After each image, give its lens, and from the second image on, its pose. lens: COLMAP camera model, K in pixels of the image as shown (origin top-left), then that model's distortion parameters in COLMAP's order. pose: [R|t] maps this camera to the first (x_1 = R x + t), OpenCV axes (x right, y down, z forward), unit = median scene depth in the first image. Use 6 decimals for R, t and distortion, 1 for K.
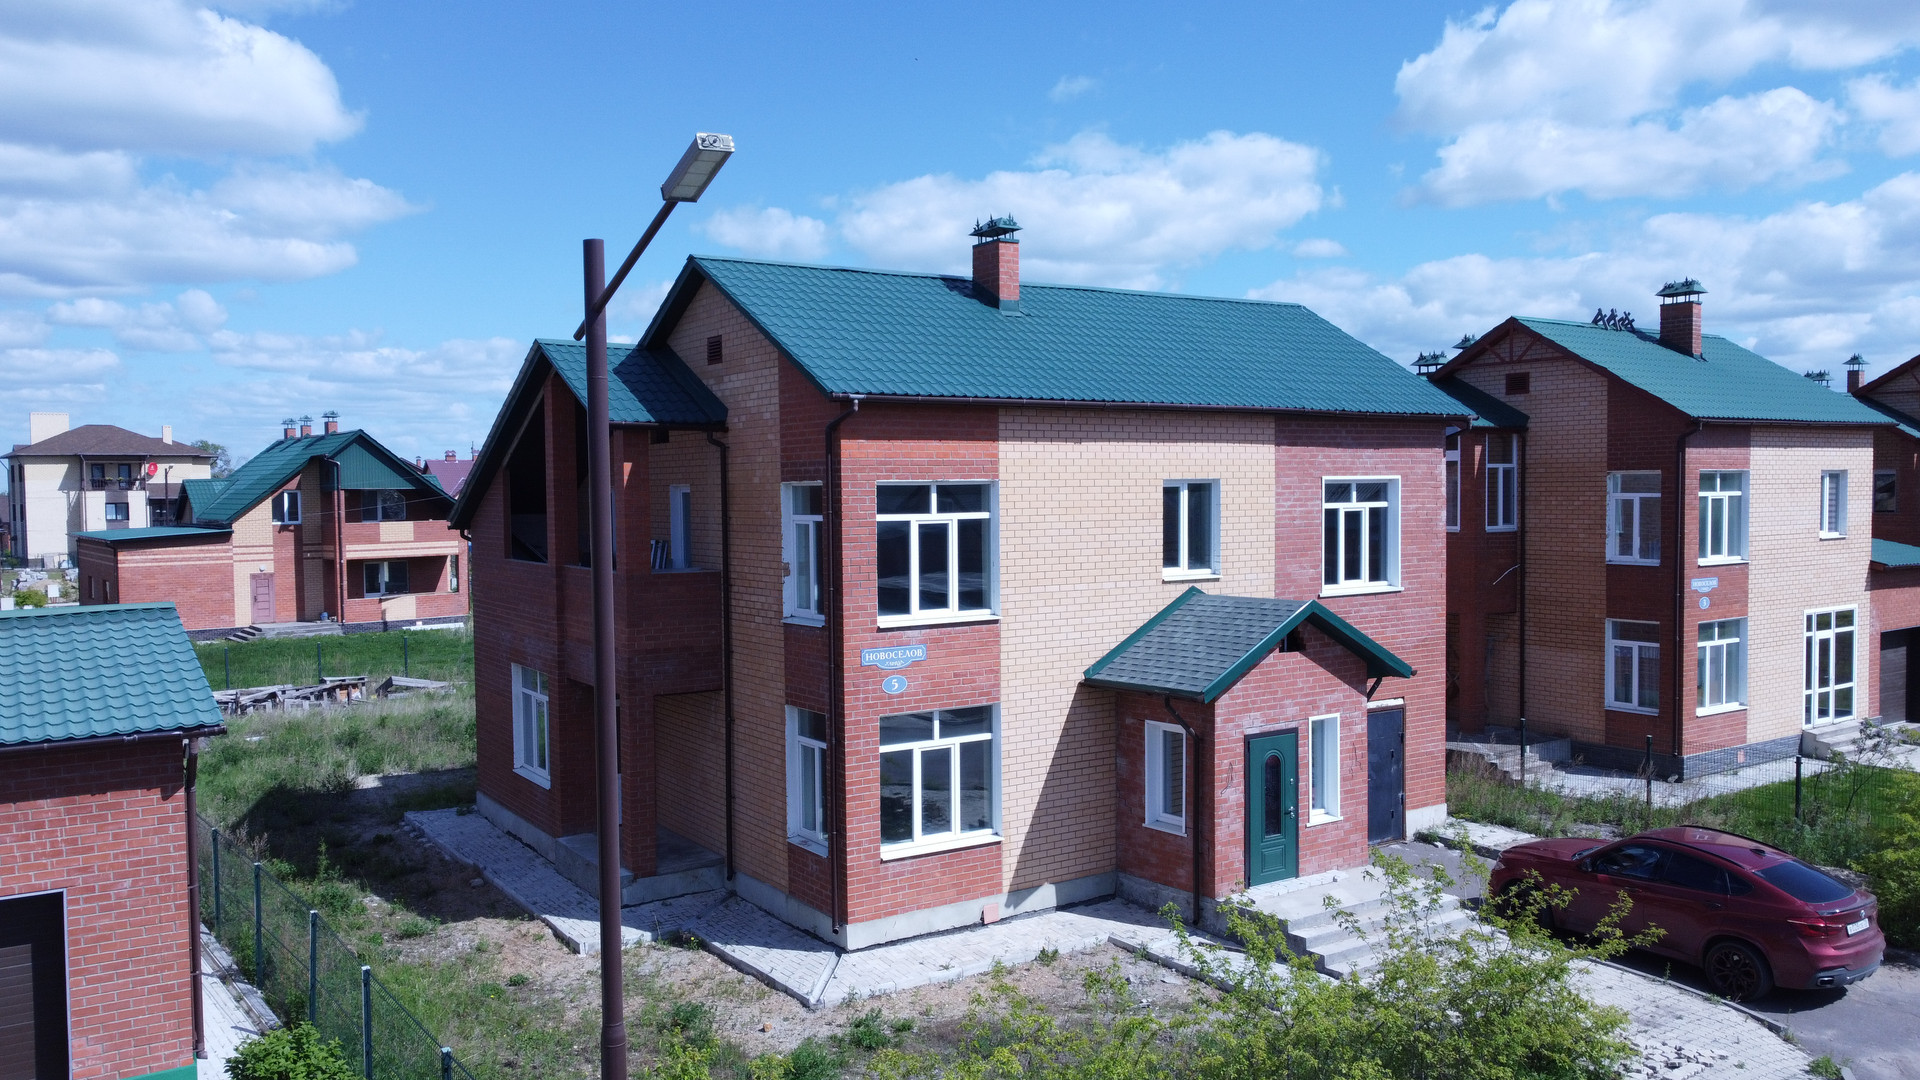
lens RADIAL K [[1455.2, 0, 955.2], [0, 1455.2, 547.1], [0, 0, 1]] dist [0.005939, -0.012170]
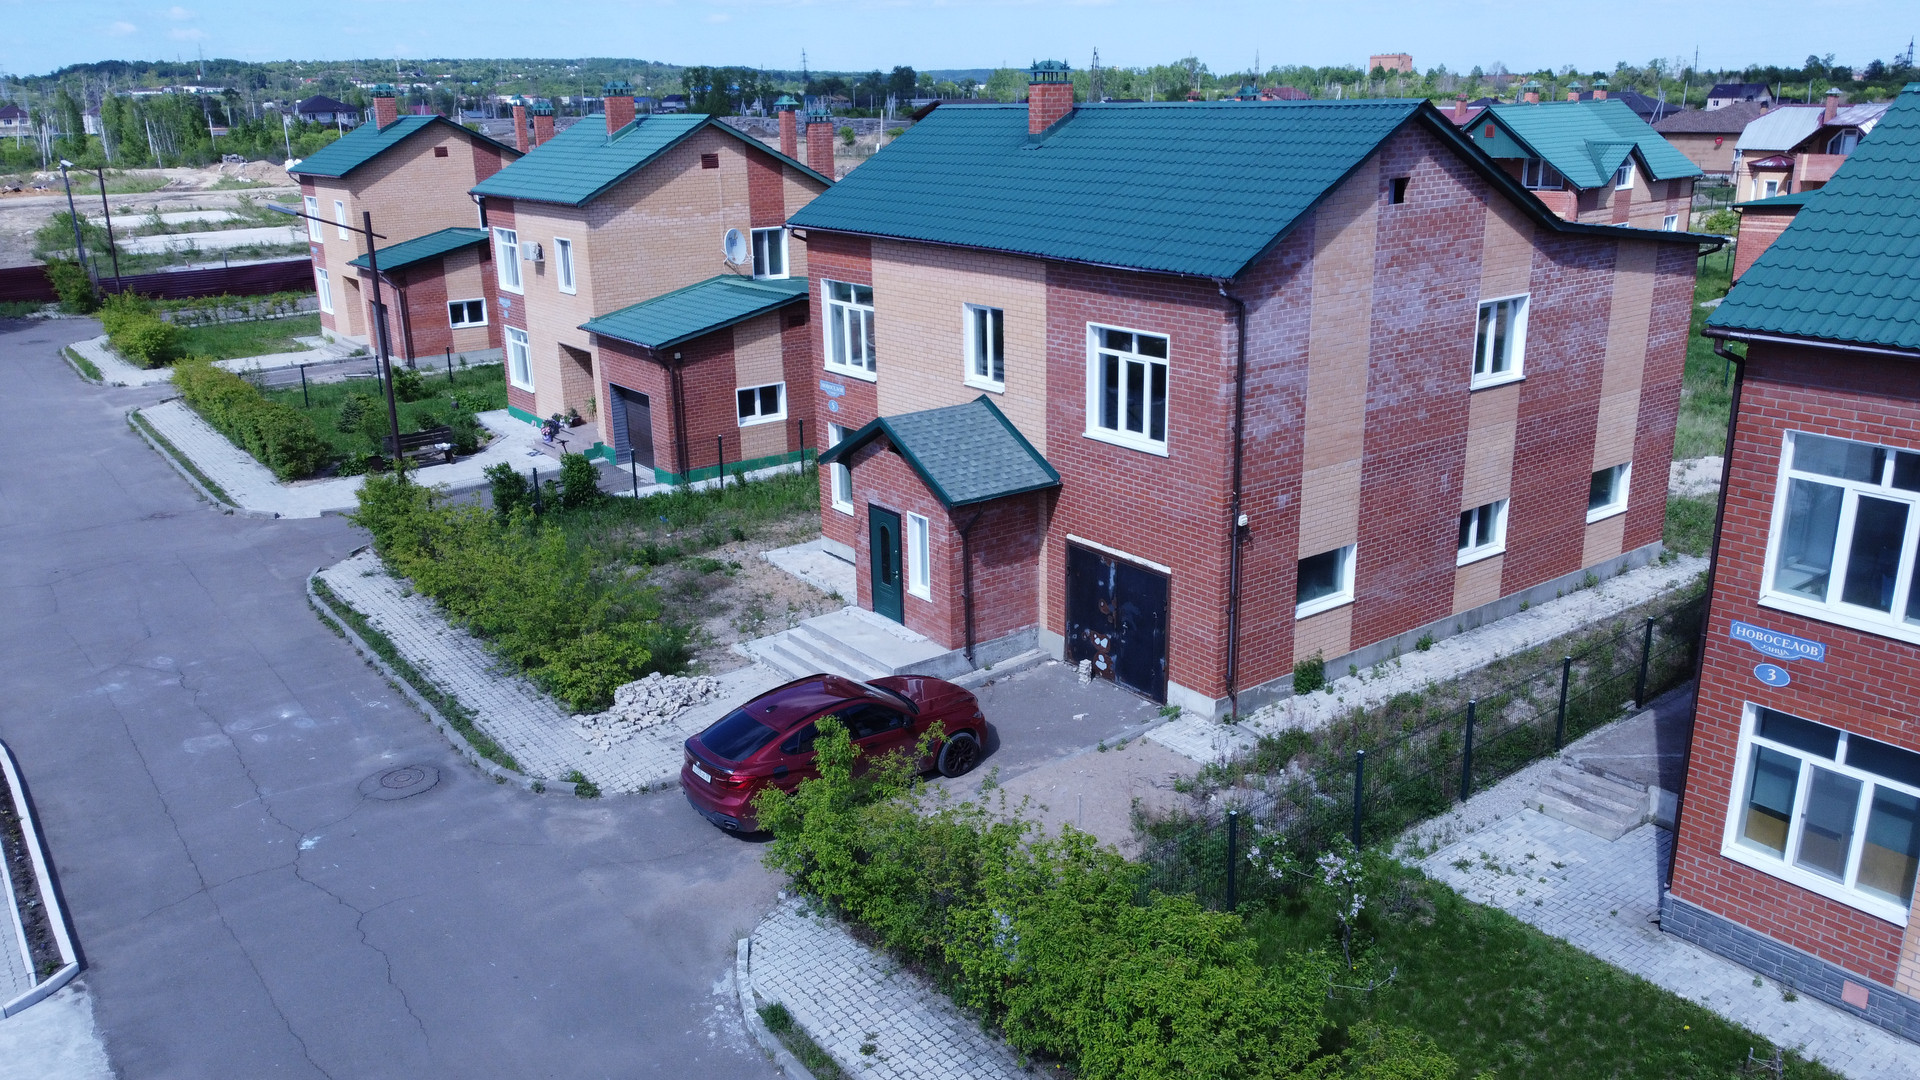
lens RADIAL K [[1455.2, 0, 950.5], [0, 1455.2, 546.6], [0, 0, 1]] dist [0.005939, -0.012170]
pose [[0.049018, 0.309164, -0.949745, 1.404324], [-0.020987, 0.950997, 0.308489, -0.234311], [0.998577, 0.004811, 0.053105, 0.943552]]
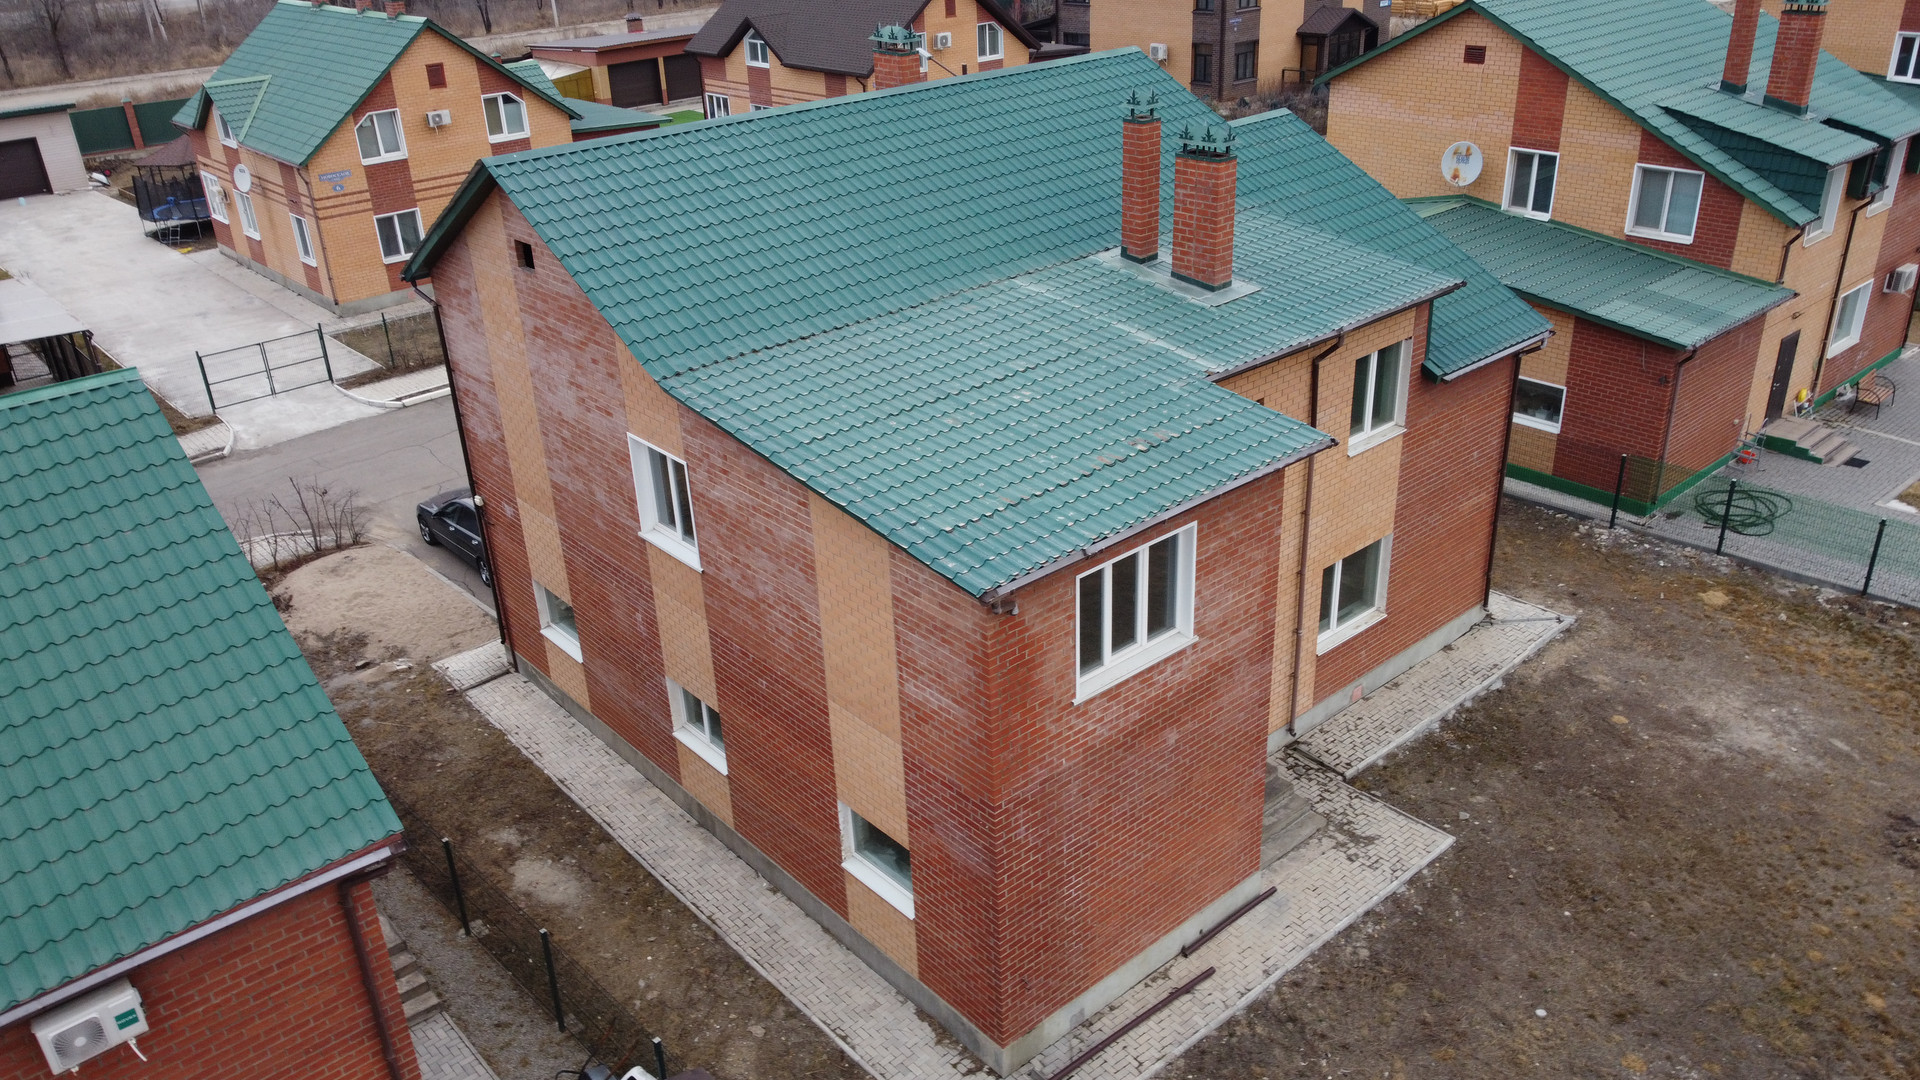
lens RADIAL K [[1455.2, 0, 956.9], [0, 1455.2, 538.3], [0, 0, 1]] dist [0.005939, -0.012170]
pose [[-0.990784, 0.102328, -0.088742, 0.124557], [0.048185, 0.878596, 0.475128, -0.436127], [0.126588, 0.466474, -0.875430, 2.294869]]
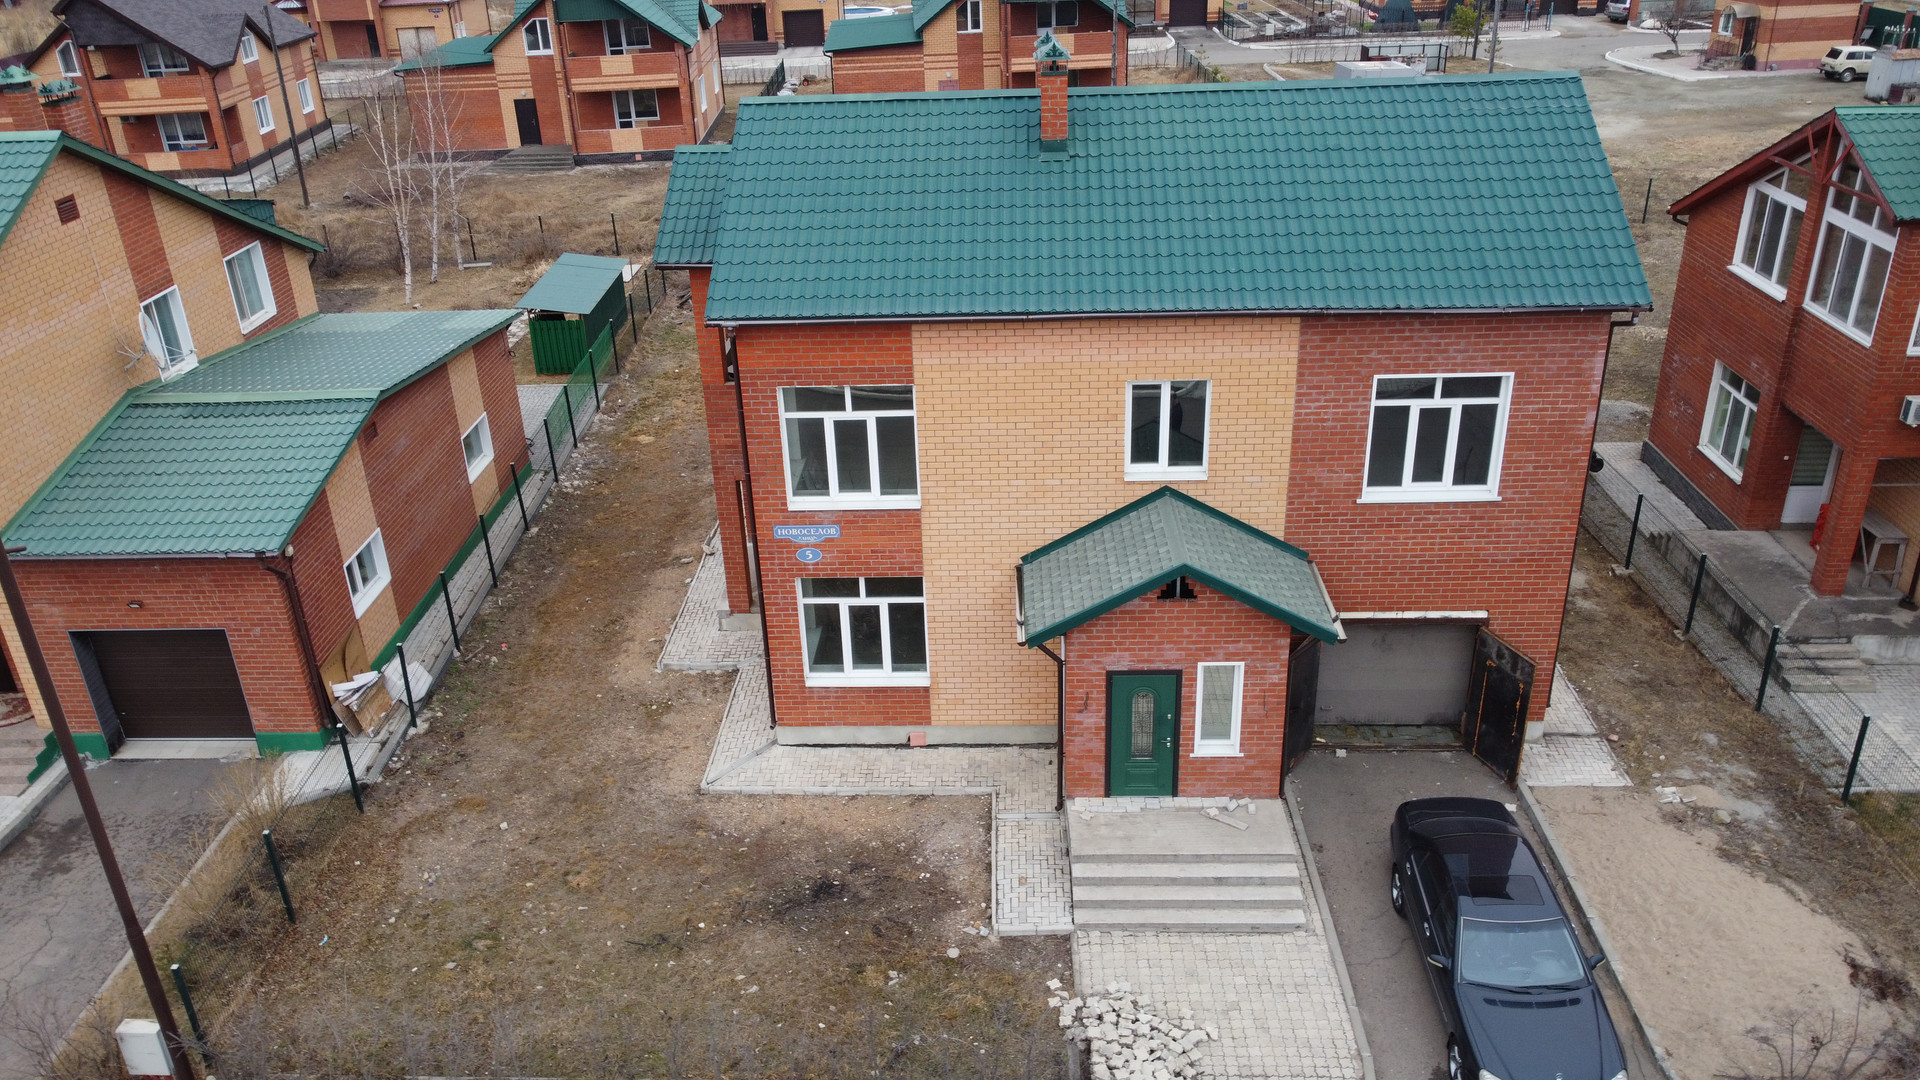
lens RADIAL K [[1455.2, 0, 953.1], [0, 1455.2, 548.7], [0, 0, 1]] dist [0.005939, -0.012170]
pose [[0.806866, 0.246177, -0.536996, 0.597420], [0.001516, 0.908164, 0.418611, -0.350217], [0.590733, -0.338577, 0.732394, 0.209285]]
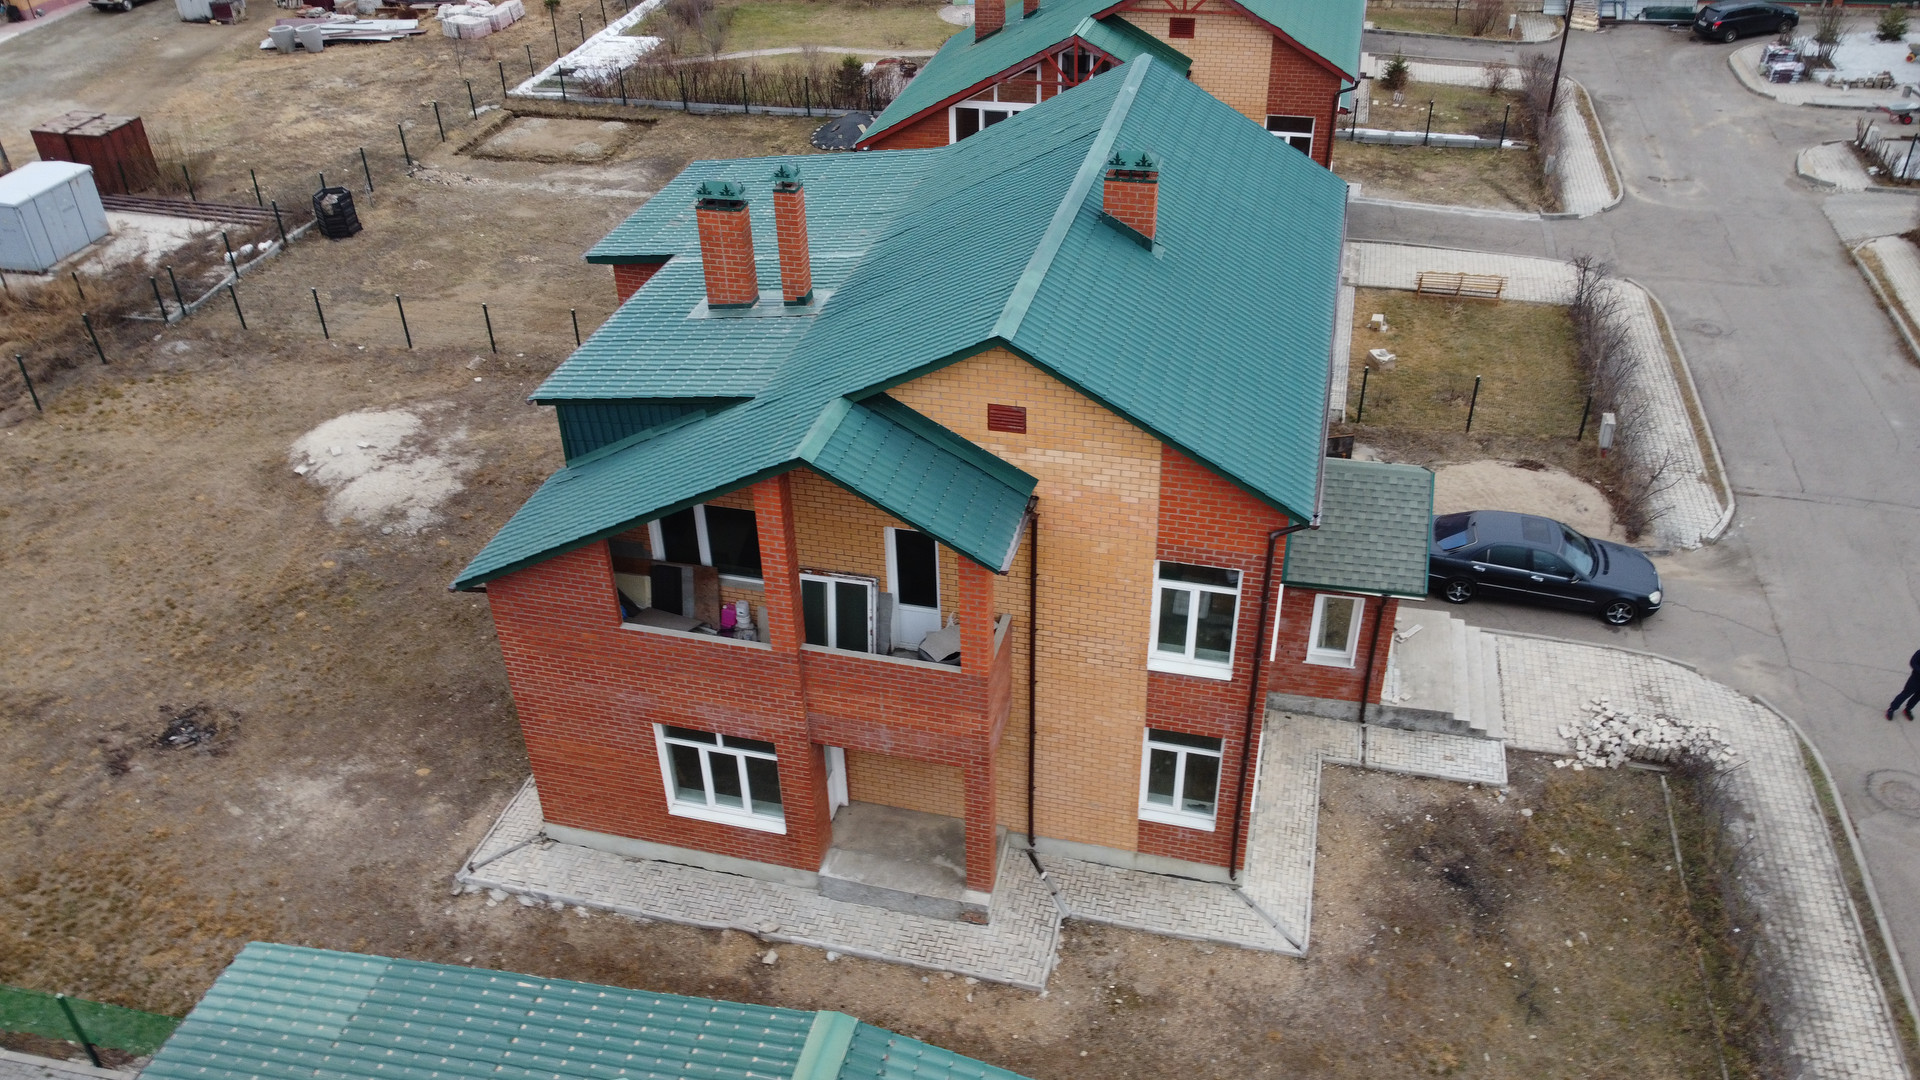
lens RADIAL K [[1455.2, 0, 953.0], [0, 1455.2, 547.1], [0, 0, 1]] dist [0.005939, -0.012170]
pose [[0.745046, -0.381815, 0.546922, -0.729714], [0.045064, 0.846897, 0.529844, -0.560286], [-0.665489, -0.370111, 0.648184, 0.418491]]
